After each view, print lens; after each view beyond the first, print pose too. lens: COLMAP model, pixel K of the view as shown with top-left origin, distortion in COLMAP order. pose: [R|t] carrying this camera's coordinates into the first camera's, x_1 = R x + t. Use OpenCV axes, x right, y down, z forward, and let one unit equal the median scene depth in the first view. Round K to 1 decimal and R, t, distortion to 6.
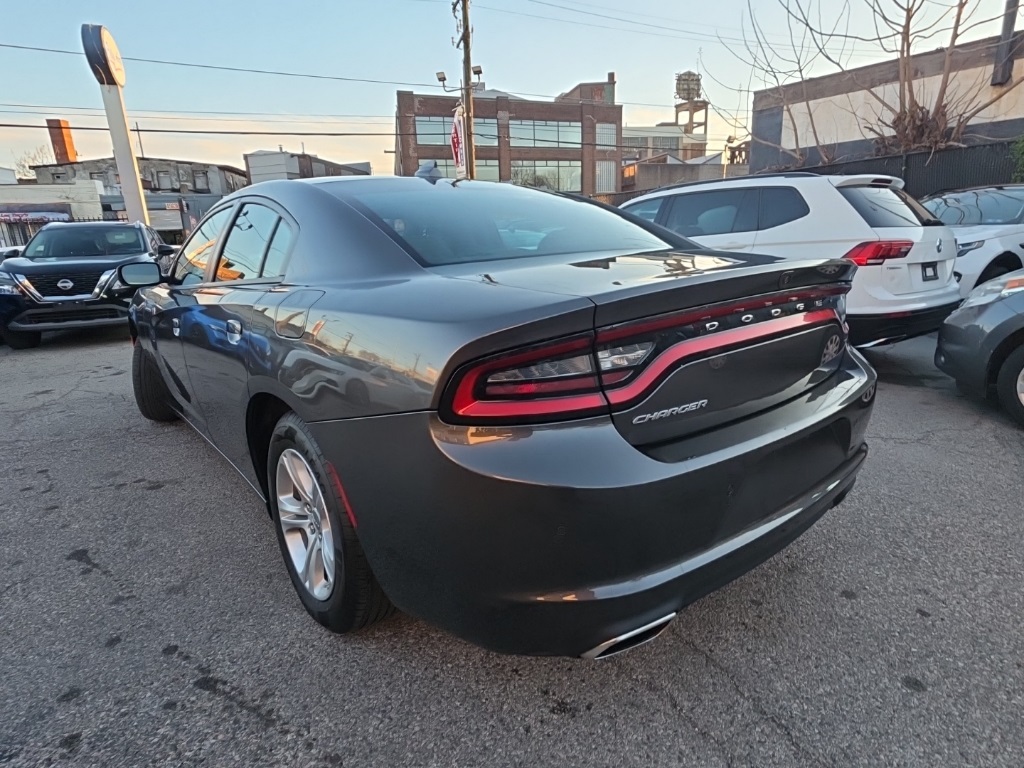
lens RADIAL K [[584.2, 0, 517.2], [0, 584.2, 388.2], [0, 0, 1]] dist [0.005456, -0.004057]
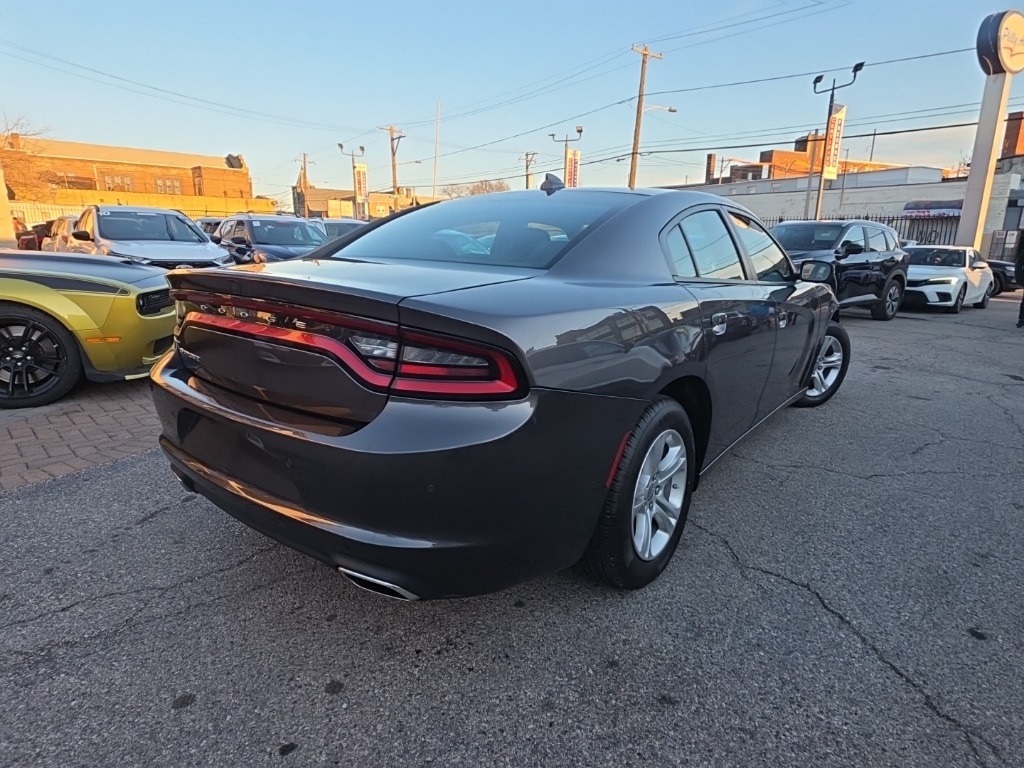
lens RADIAL K [[584.2, 0, 517.2], [0, 584.2, 388.2], [0, 0, 1]] dist [0.005456, -0.004057]
pose [[0.219016, 0.276612, -0.935691, 0.077581], [-0.269699, 0.938774, 0.214395, -0.017813], [0.937707, 0.205399, 0.280208, 0.055815]]
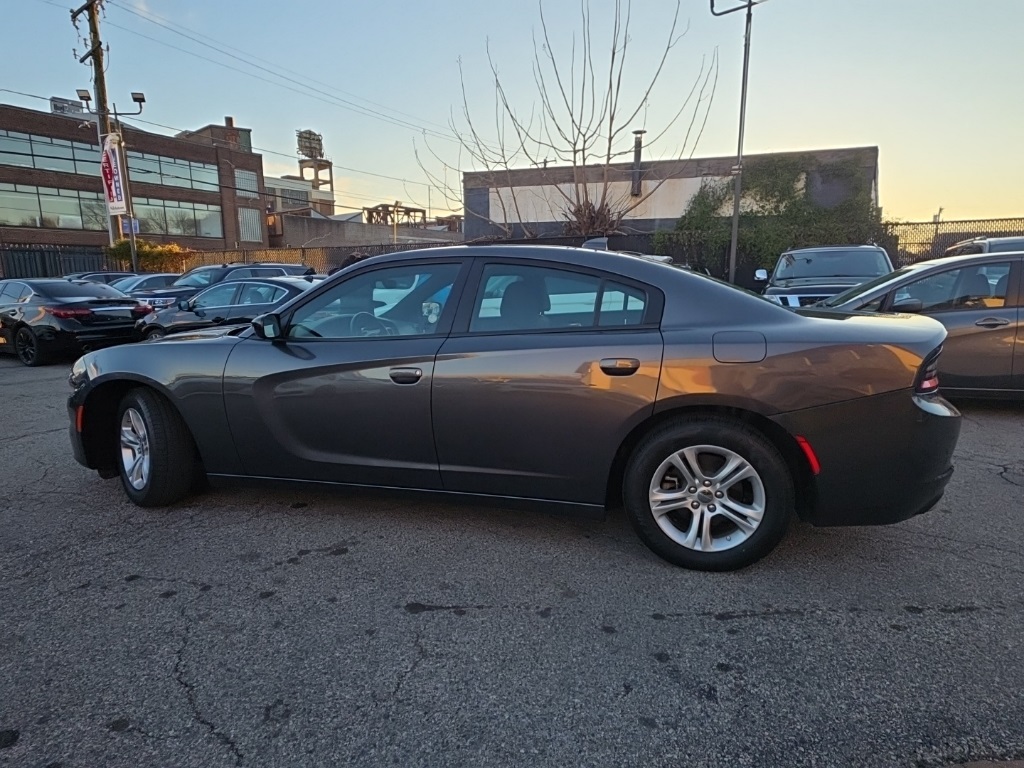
lens RADIAL K [[584.2, 0, 517.2], [0, 584.2, 388.2], [0, 0, 1]] dist [0.005456, -0.004057]
pose [[0.815342, -0.072487, 0.574424, -0.082631], [0.121018, 0.991554, -0.046650, -0.001491], [-0.566190, 0.107552, 0.817228, 0.005912]]
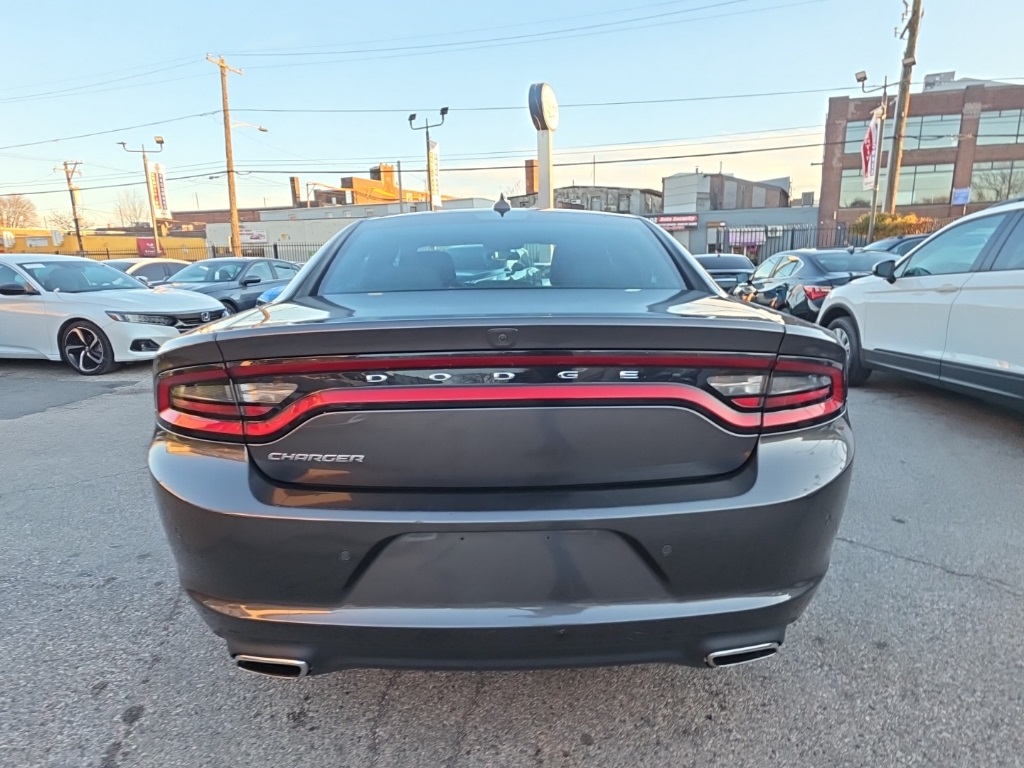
lens RADIAL K [[584.2, 0, 517.2], [0, 584.2, 388.2], [0, 0, 1]] dist [0.005456, -0.004057]
pose [[0.779945, 0.153953, -0.606617, 0.044162], [-0.170287, 0.984906, 0.031016, -0.006490], [0.602235, 0.079108, 0.794389, 0.016614]]
